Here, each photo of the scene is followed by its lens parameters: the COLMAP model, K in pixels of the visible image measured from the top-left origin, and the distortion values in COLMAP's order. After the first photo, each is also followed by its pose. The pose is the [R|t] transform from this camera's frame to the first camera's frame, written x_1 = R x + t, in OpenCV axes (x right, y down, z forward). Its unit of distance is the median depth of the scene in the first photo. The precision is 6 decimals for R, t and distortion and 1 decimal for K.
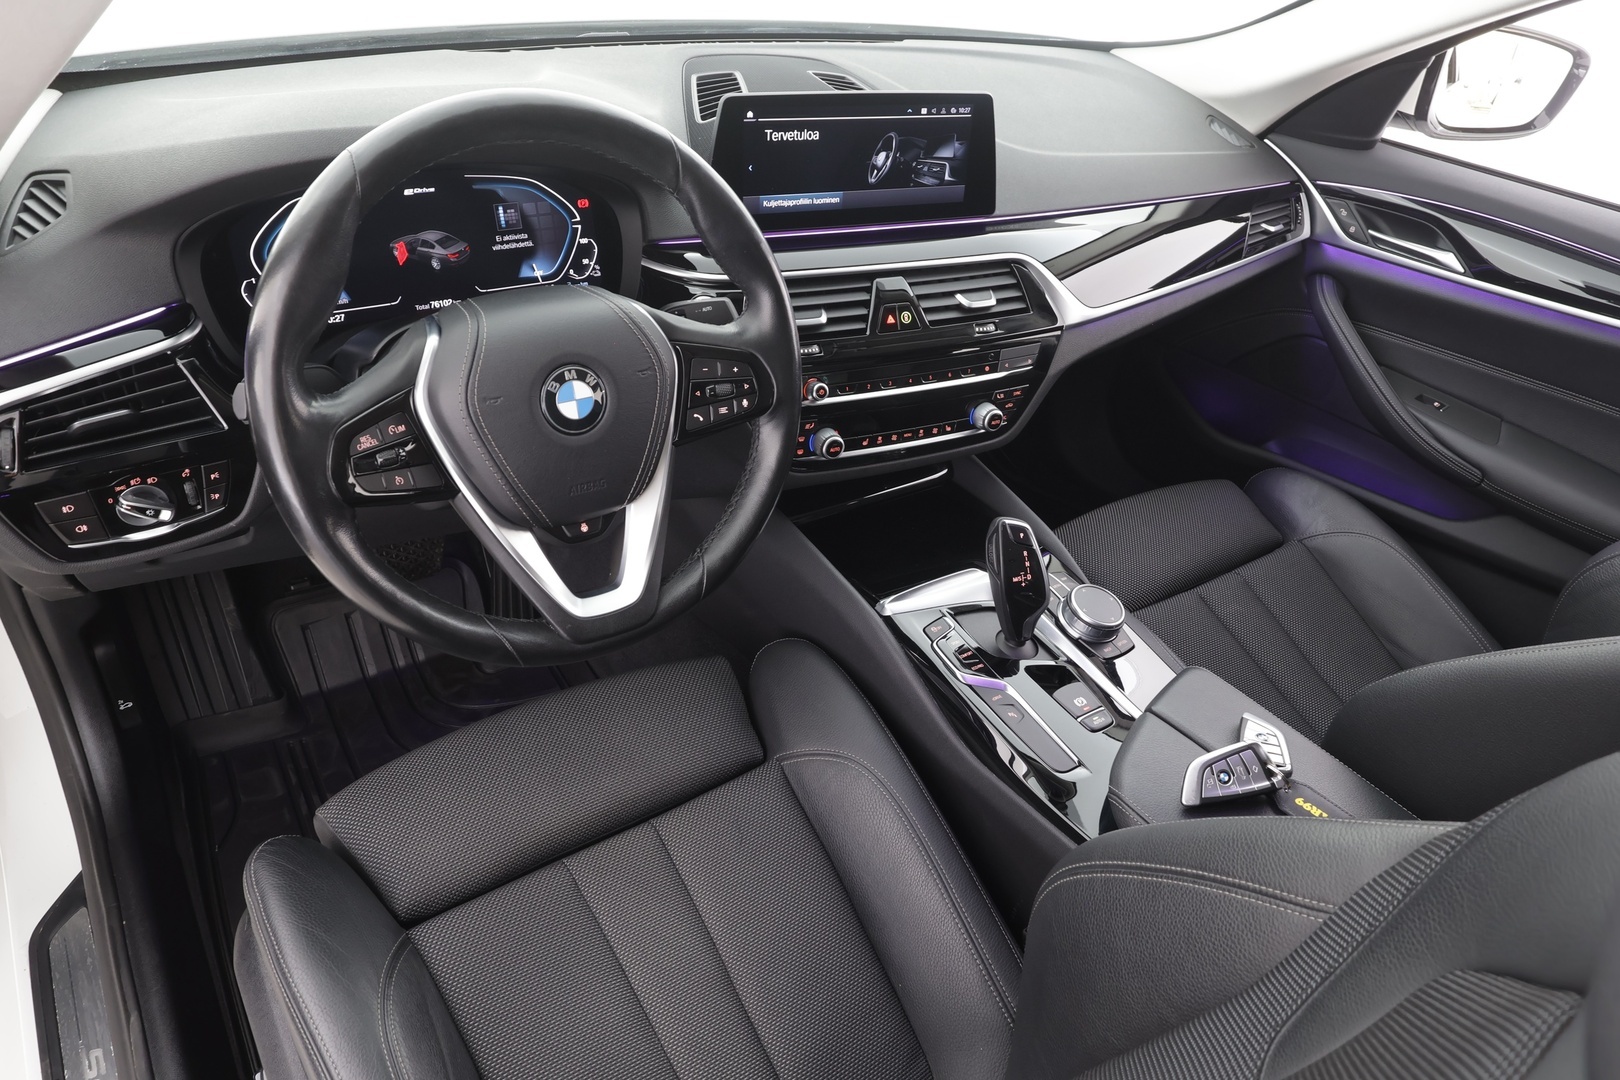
lens RADIAL K [[1109.5, 0, 810.0], [0, 1109.5, 540.0], [0, 0, 1]] dist [0.000641, 0.000022]
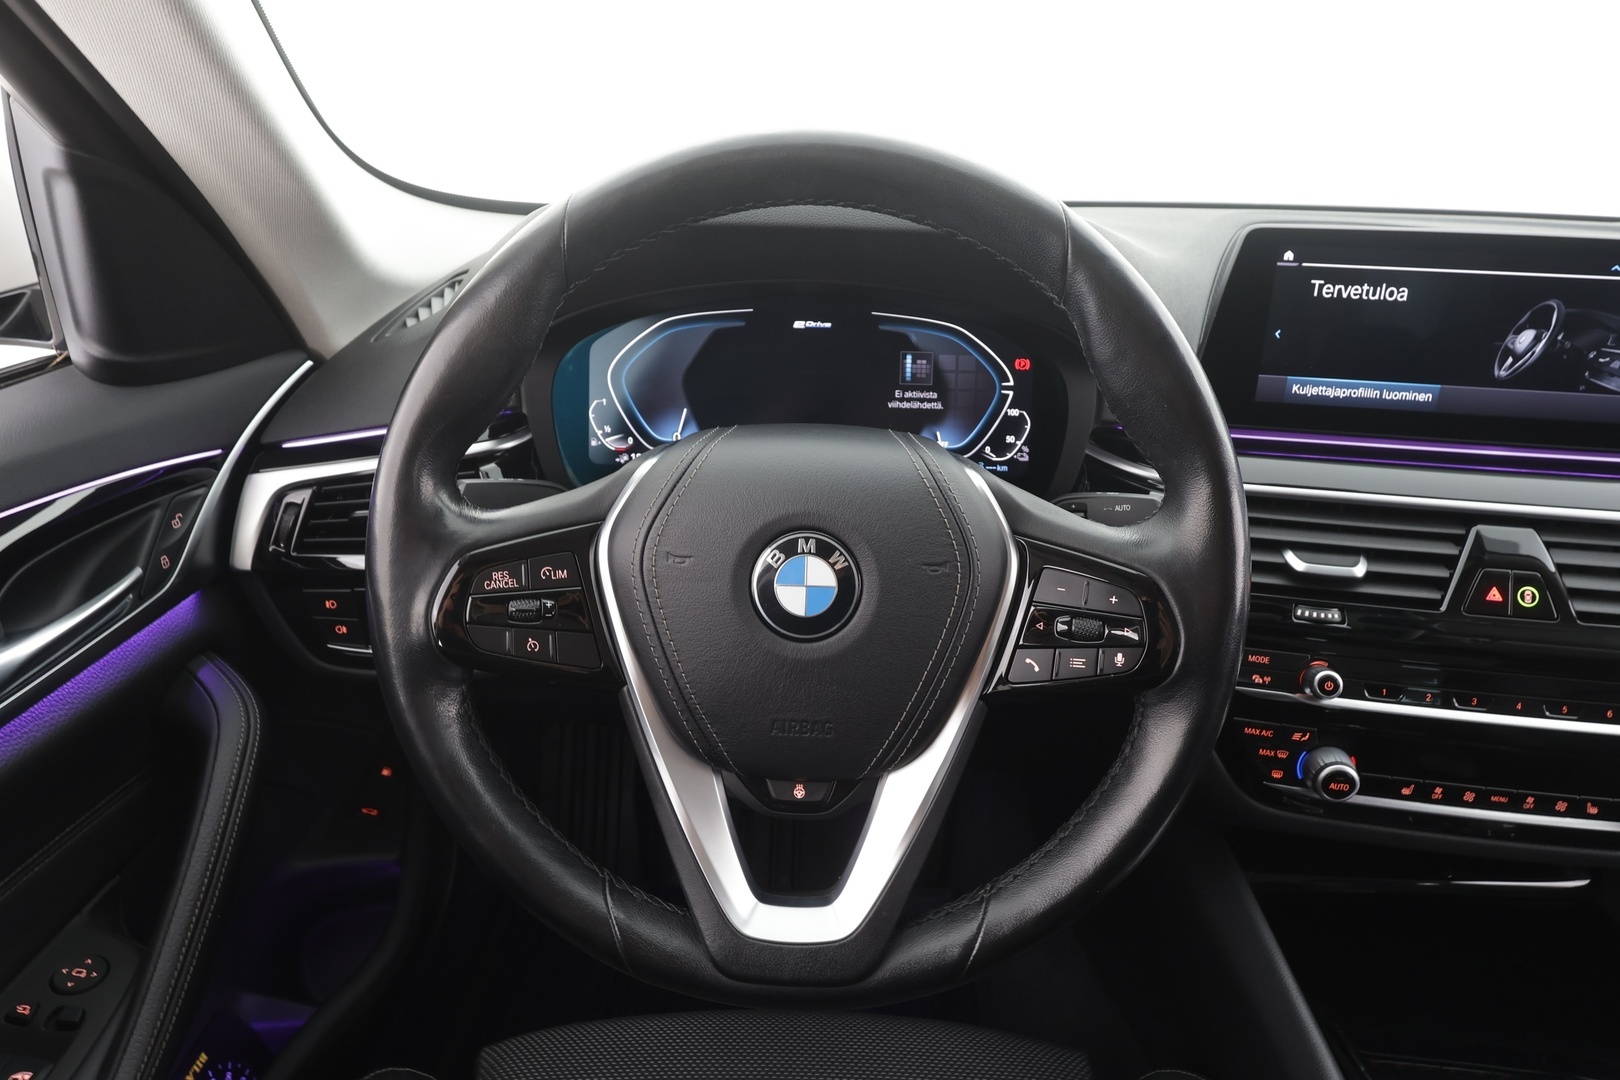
lens RADIAL K [[1022.6, 0, 810.0], [0, 1022.6, 540.0], [0, 0, 1]] dist [0.000635, 0.001091]
pose [[0.812537, 0.152874, -0.562506, 0.081790], [-0.278844, 0.949361, -0.144778, -0.050101], [0.511889, 0.274489, 0.814018, 0.386933]]
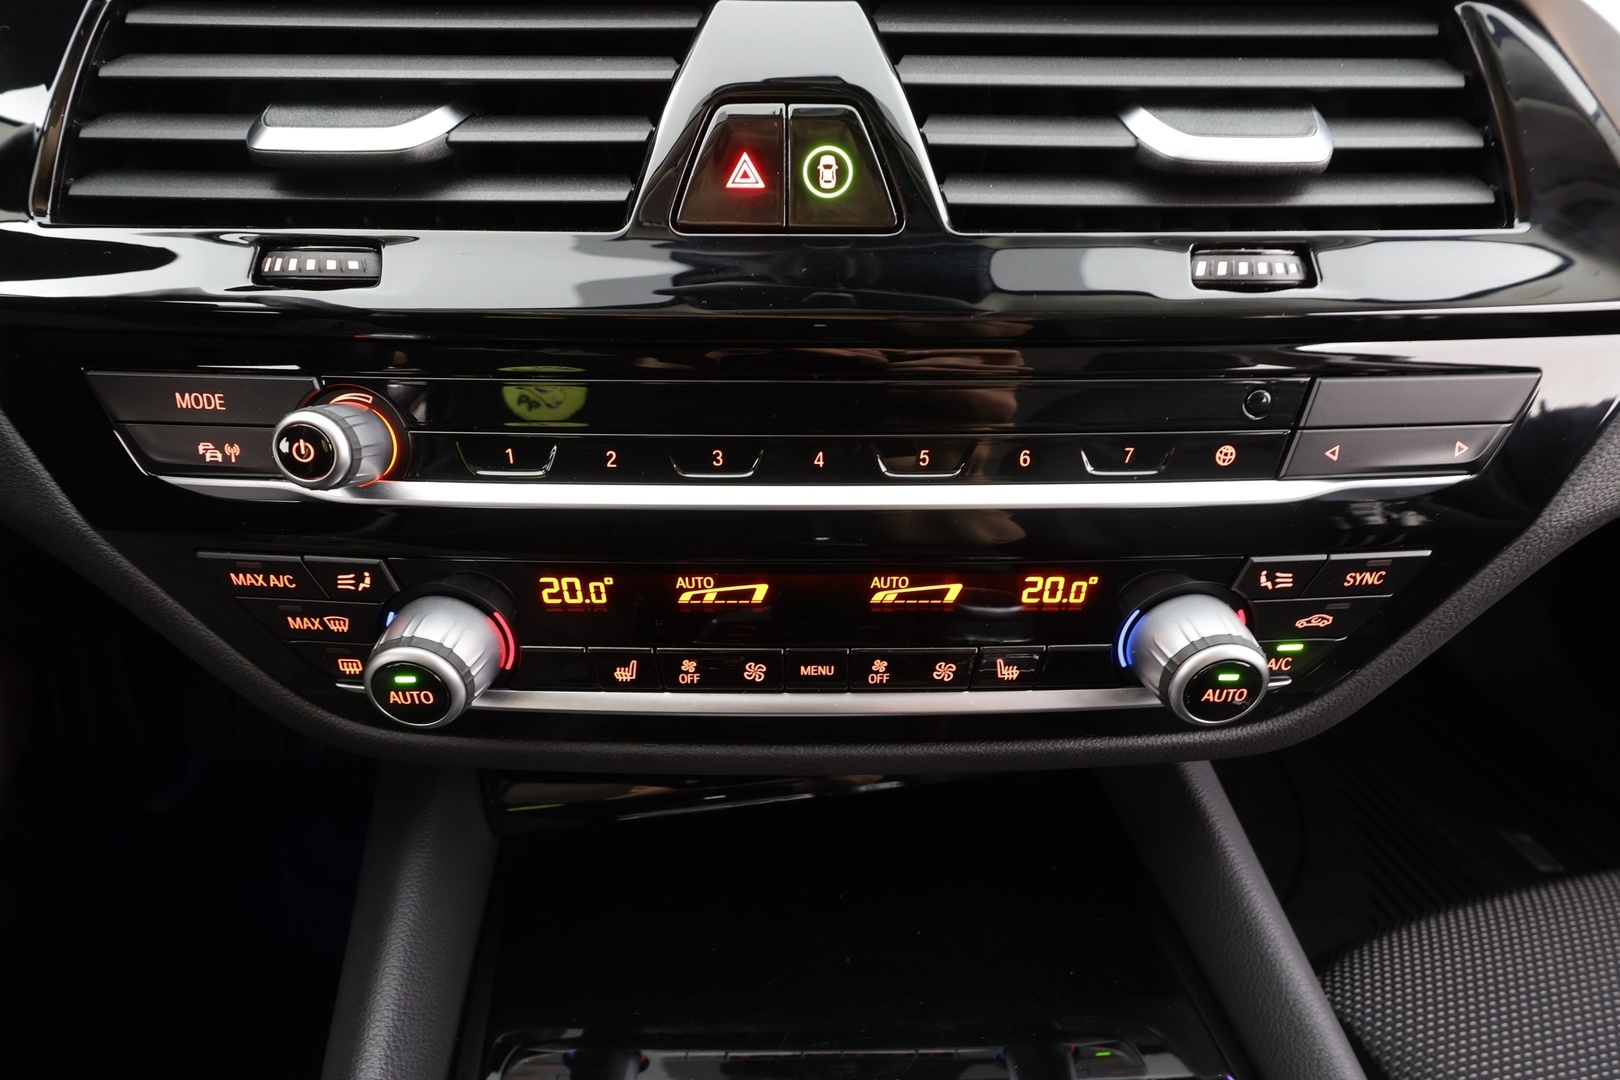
lens RADIAL K [[844.5, 0, 811.4], [0, 844.5, 575.1], [0, 0, 1]] dist [0.002096, 0.000194]
pose [[0.889235, 0.187690, -0.417173, 0.177135], [-0.181714, 0.981845, 0.054405, -0.136738], [0.419811, 0.027427, 0.907197, 0.889360]]
